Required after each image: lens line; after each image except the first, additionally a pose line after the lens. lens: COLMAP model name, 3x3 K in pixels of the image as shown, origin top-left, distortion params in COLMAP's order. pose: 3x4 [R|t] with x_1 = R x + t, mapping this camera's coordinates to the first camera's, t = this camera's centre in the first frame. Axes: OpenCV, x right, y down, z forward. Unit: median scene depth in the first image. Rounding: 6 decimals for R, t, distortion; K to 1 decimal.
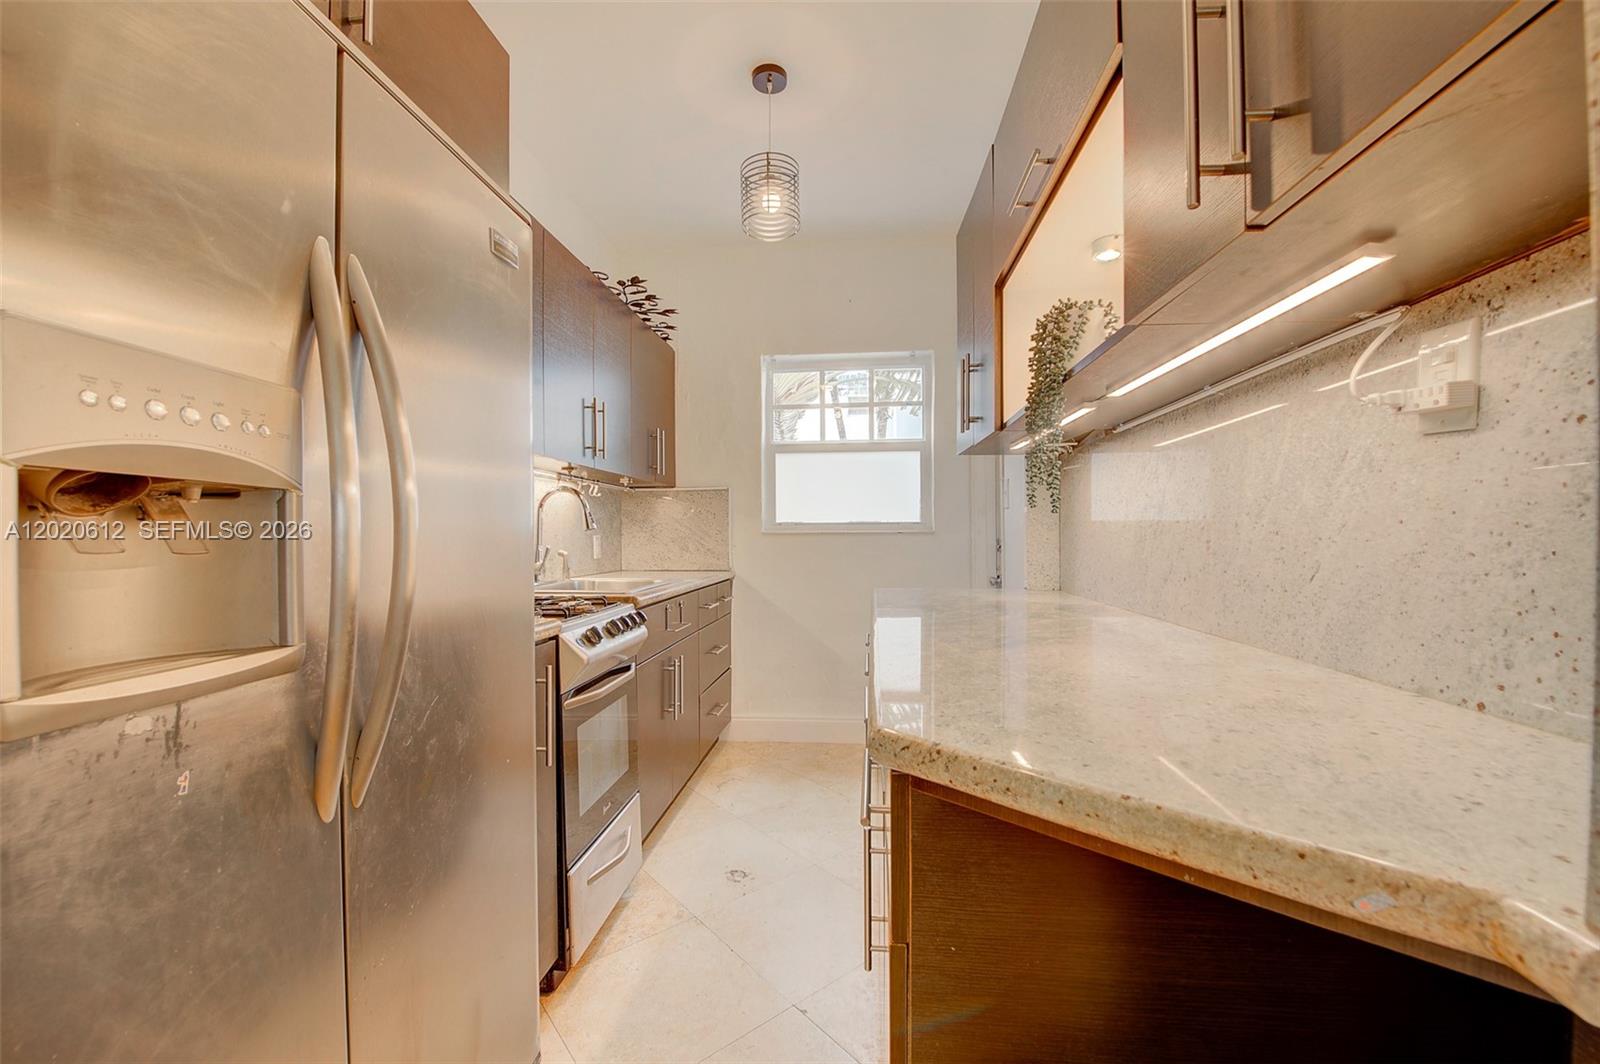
lens RADIAL K [[637.9, 0, 800.0], [0, 637.9, 532.0], [0, 0, 1]] dist [-0.002211, -0.000196]
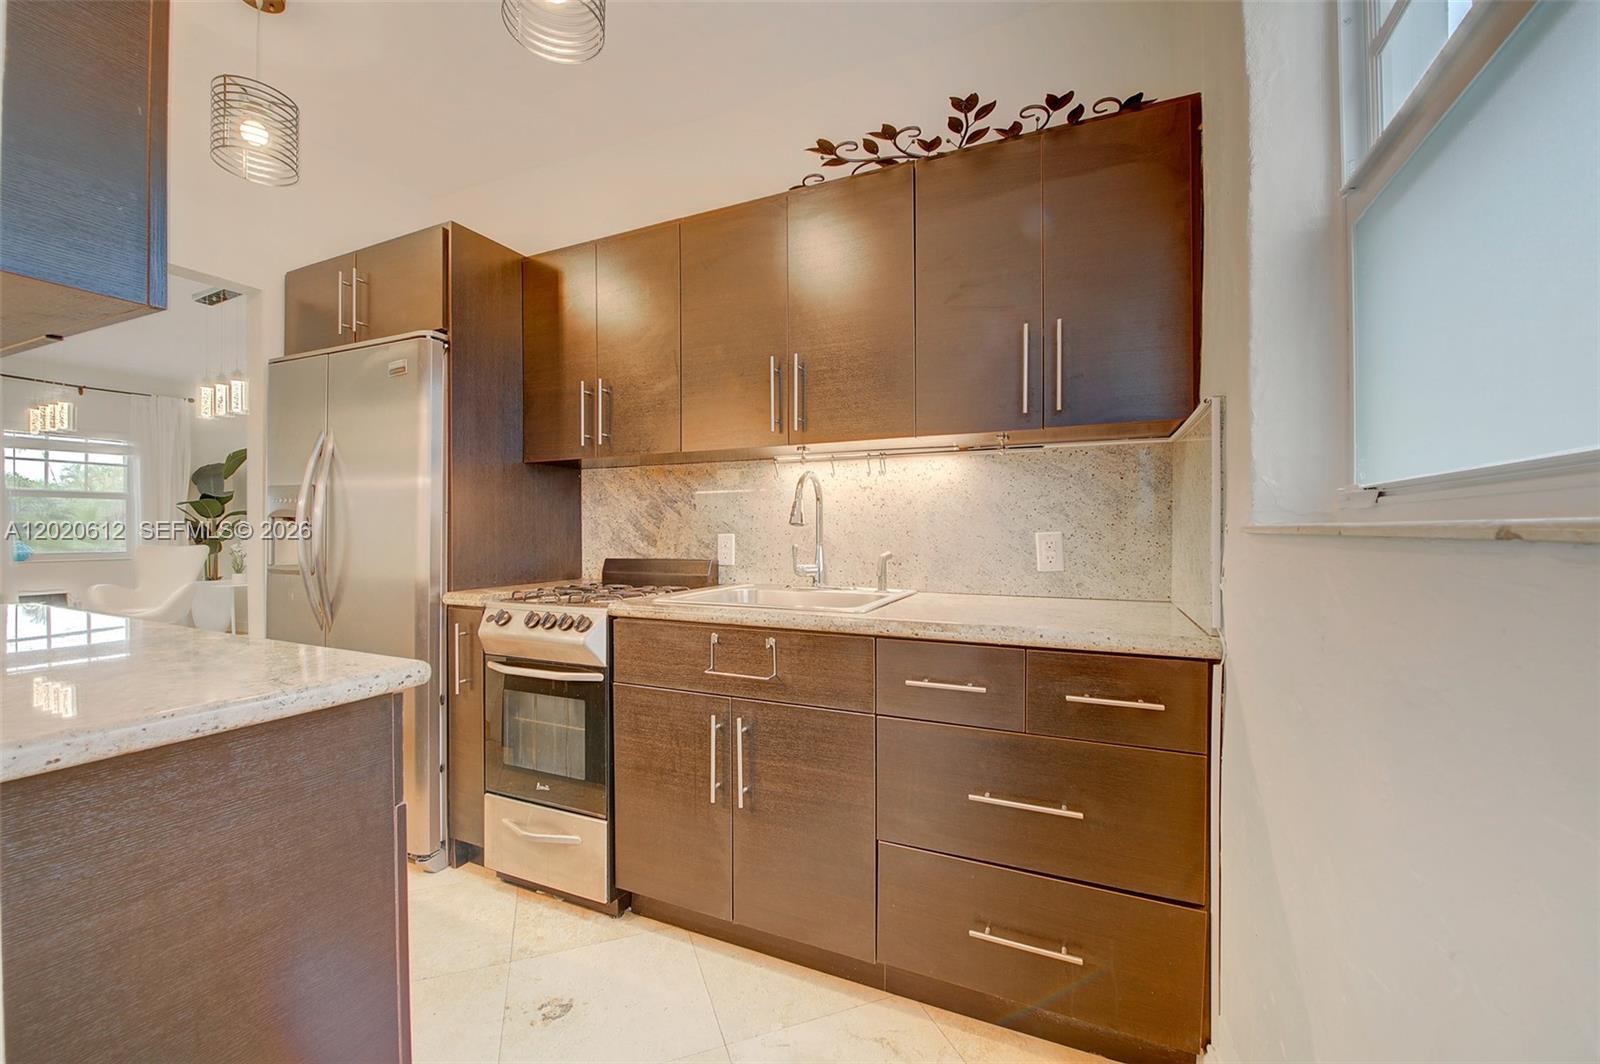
lens RADIAL K [[637.9, 0, 800.0], [0, 637.9, 532.0], [0, 0, 1]] dist [-0.002211, -0.000196]
pose [[-0.312427, 0.004881, -0.949929, 0.363250], [-0.005315, 0.999962, 0.006887, 0.003587], [0.949927, 0.007201, -0.312389, 1.110413]]
